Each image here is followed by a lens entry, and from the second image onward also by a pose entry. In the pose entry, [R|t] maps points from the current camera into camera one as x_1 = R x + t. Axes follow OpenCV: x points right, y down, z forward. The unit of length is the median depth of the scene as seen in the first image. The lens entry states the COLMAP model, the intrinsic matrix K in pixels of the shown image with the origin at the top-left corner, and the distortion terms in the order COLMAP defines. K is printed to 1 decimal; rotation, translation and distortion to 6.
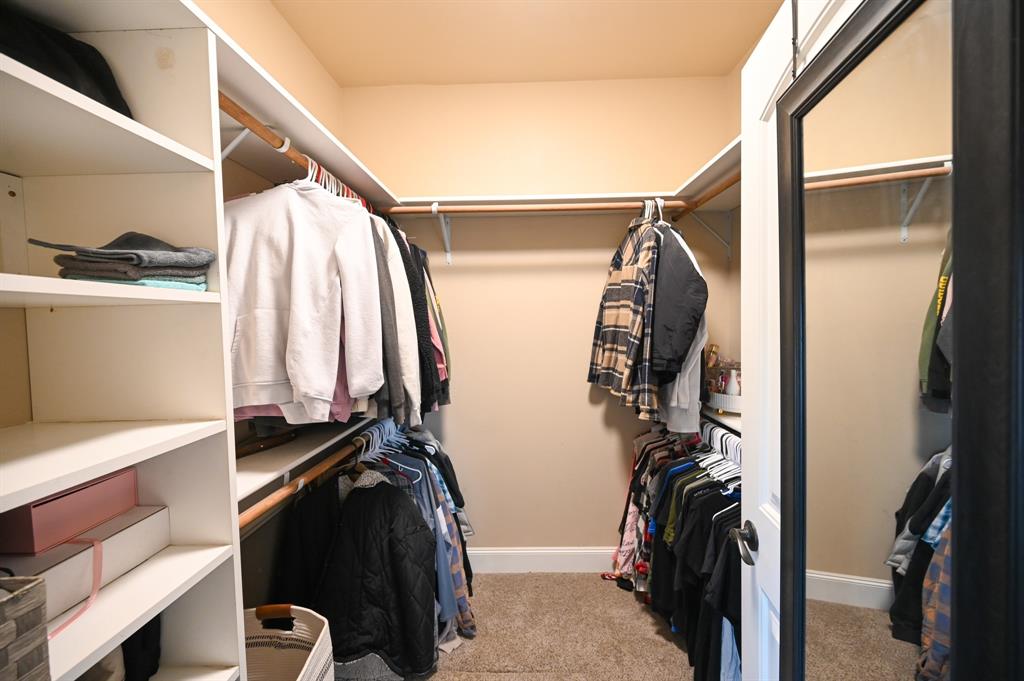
lens RADIAL K [[404.7, 0, 510.4], [0, 404.7, 332.3], [0, 0, 1]] dist [-0.001819, 0.000323]
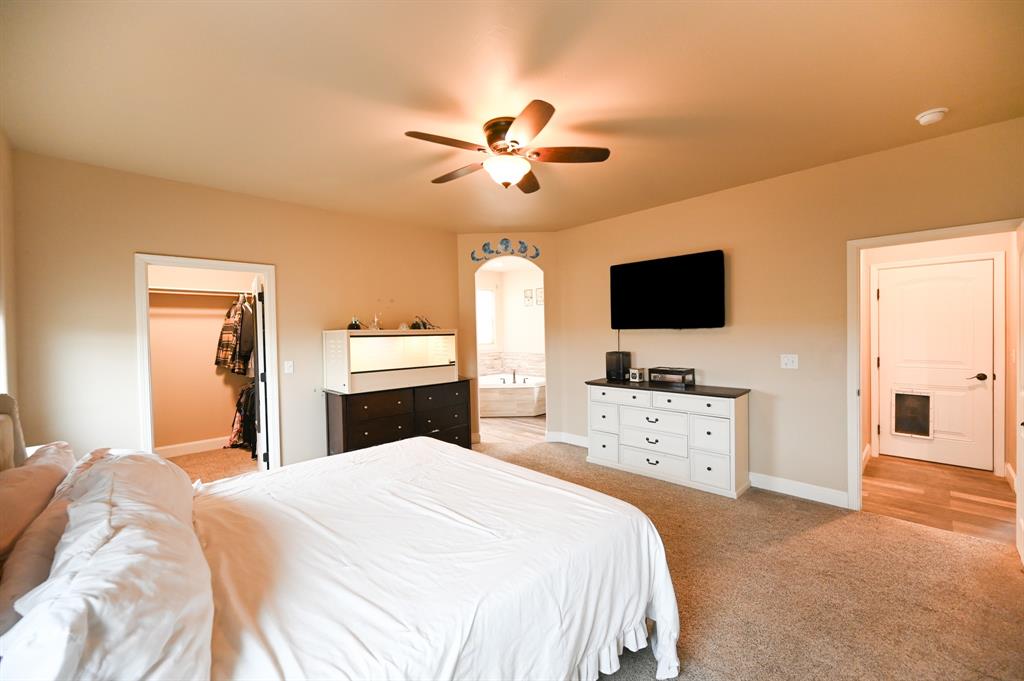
lens RADIAL K [[404.7, 0, 514.3], [0, 404.7, 336.3], [0, 0, 1]] dist [-0.001819, 0.000323]
pose [[0.699704, -0.003864, 0.714422, -0.326887], [0.030809, 0.999218, -0.024770, 0.081250], [-0.713768, 0.039343, 0.699276, -2.288252]]
